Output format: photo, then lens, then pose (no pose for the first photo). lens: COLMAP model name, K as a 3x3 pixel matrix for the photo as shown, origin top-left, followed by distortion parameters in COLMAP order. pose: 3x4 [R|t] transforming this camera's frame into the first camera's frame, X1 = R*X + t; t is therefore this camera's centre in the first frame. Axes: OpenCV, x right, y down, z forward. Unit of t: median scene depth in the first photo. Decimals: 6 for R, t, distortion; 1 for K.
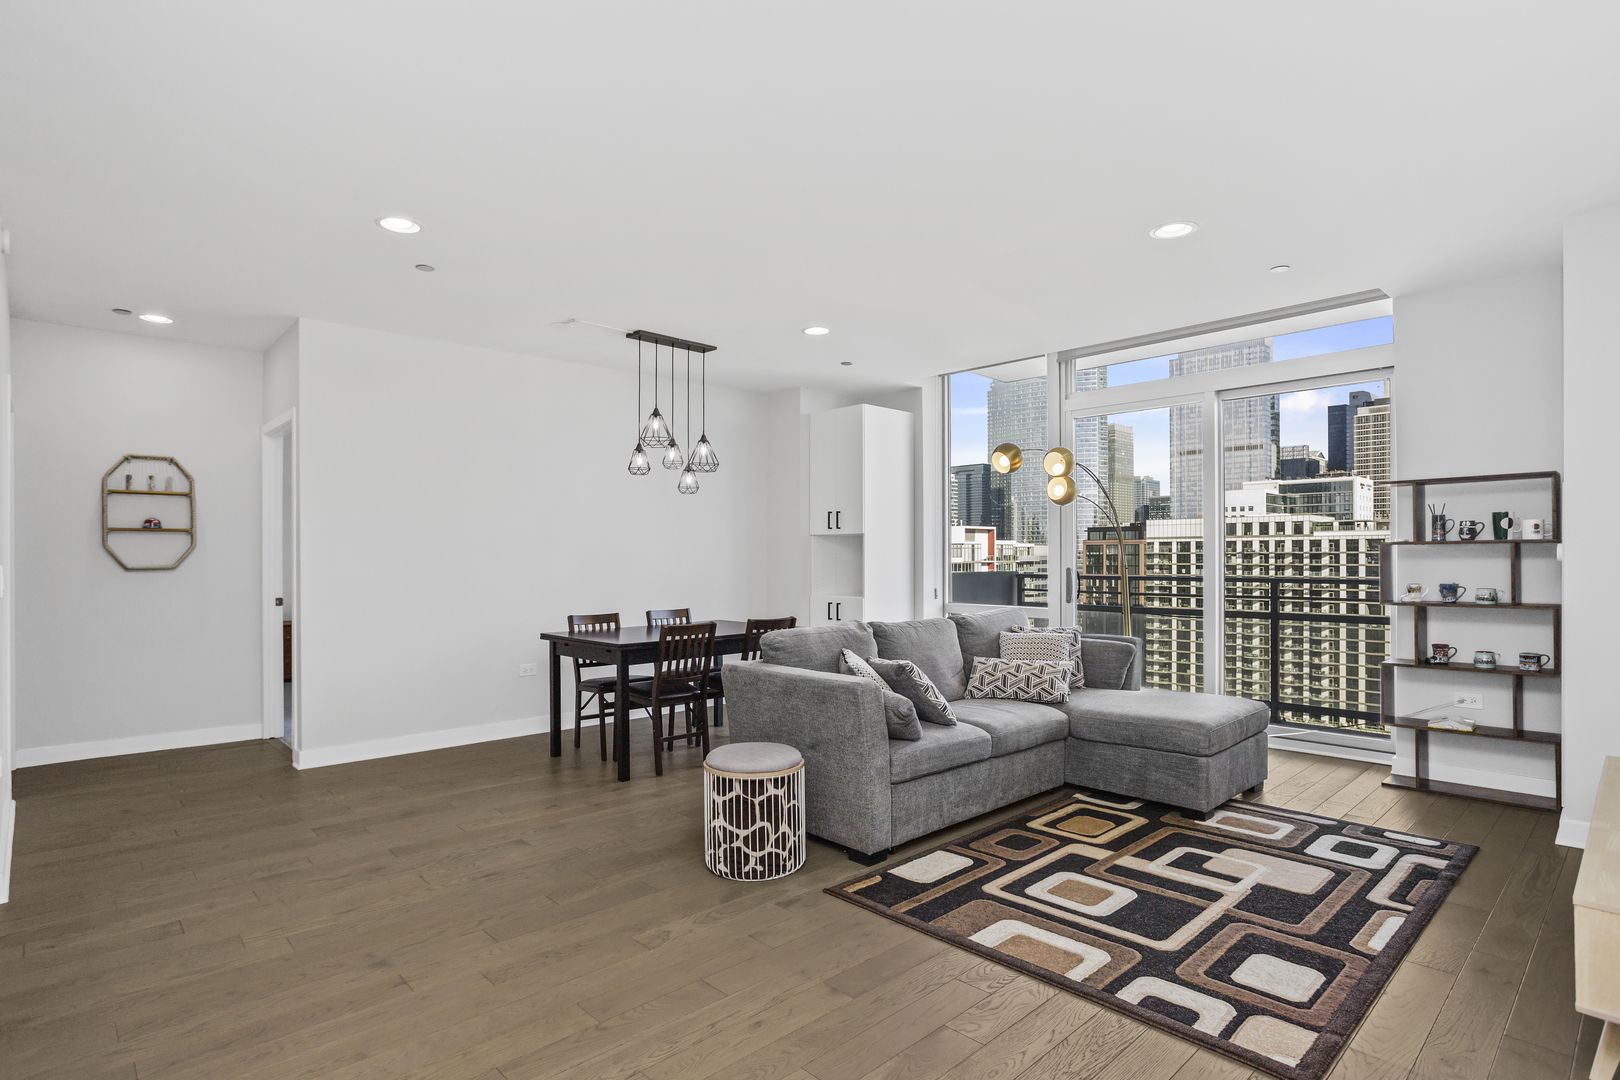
lens RADIAL K [[815.6, 0, 810.0], [0, 815.6, 540.0], [0, 0, 1]] dist [-0.043591, 0.037233]
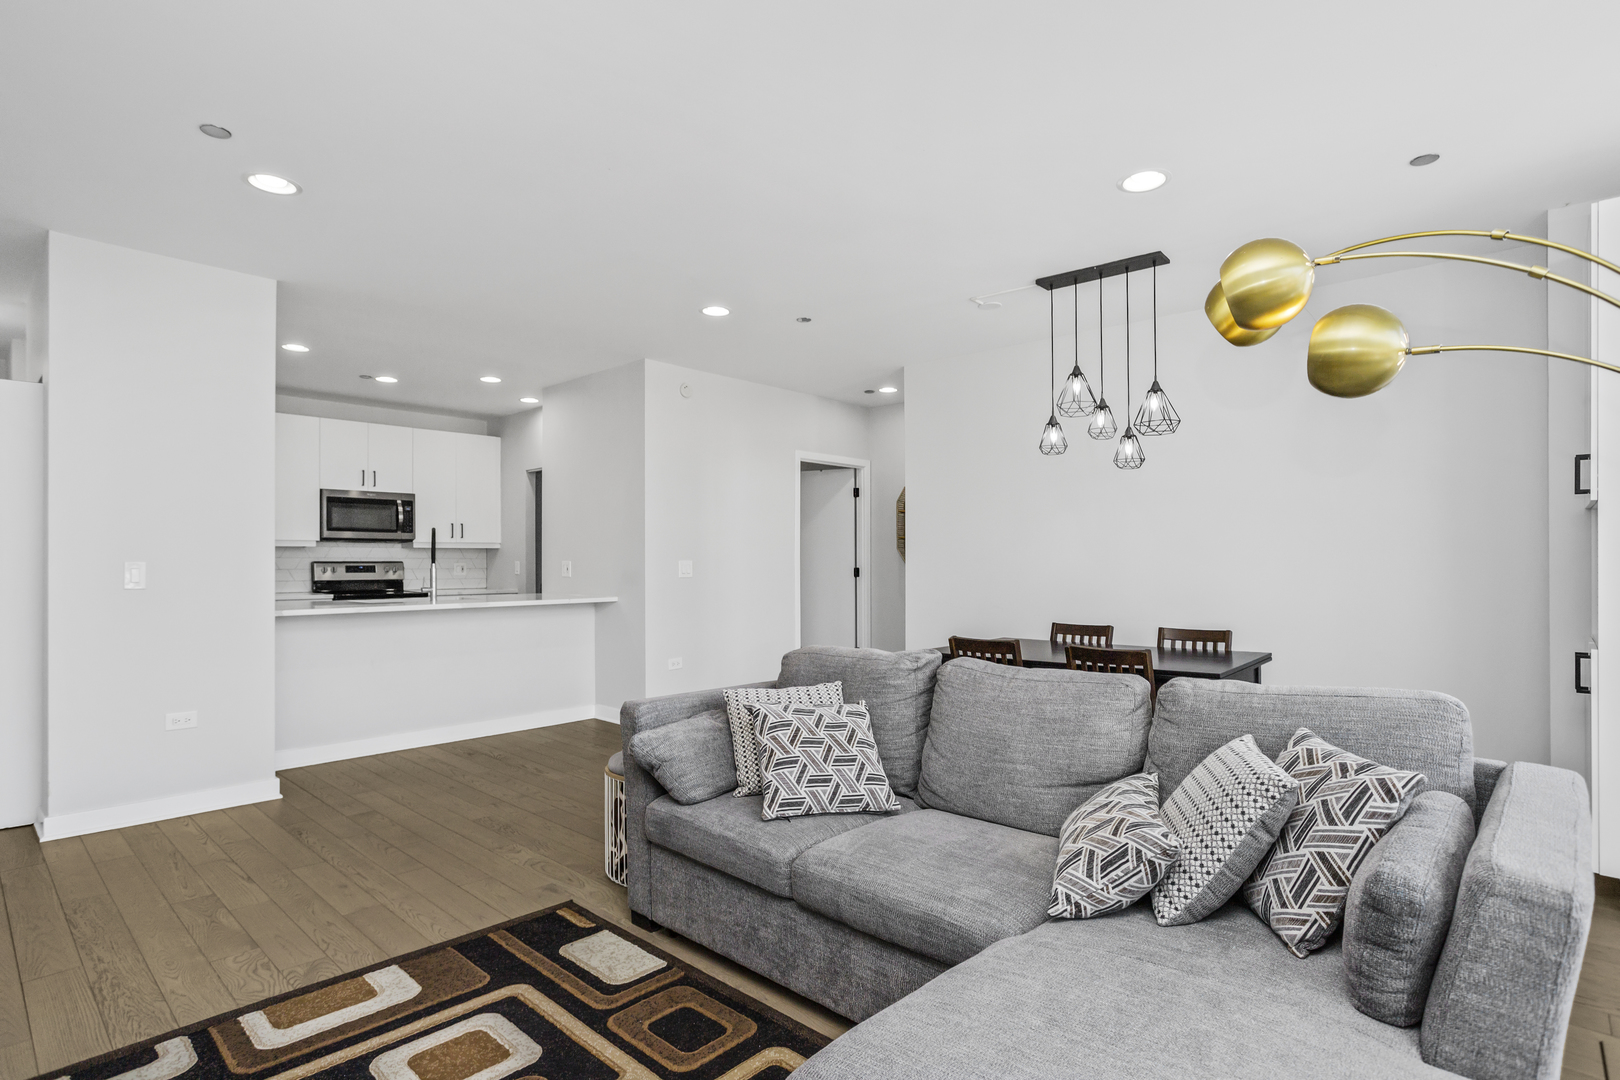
lens RADIAL K [[815.6, 0, 810.0], [0, 815.6, 540.0], [0, 0, 1]] dist [-0.043591, 0.037233]
pose [[0.084184, -0.014662, -0.996342, 0.545997], [0.021612, 0.999683, -0.012885, 0.009683], [0.996216, -0.020448, 0.084475, 0.654260]]
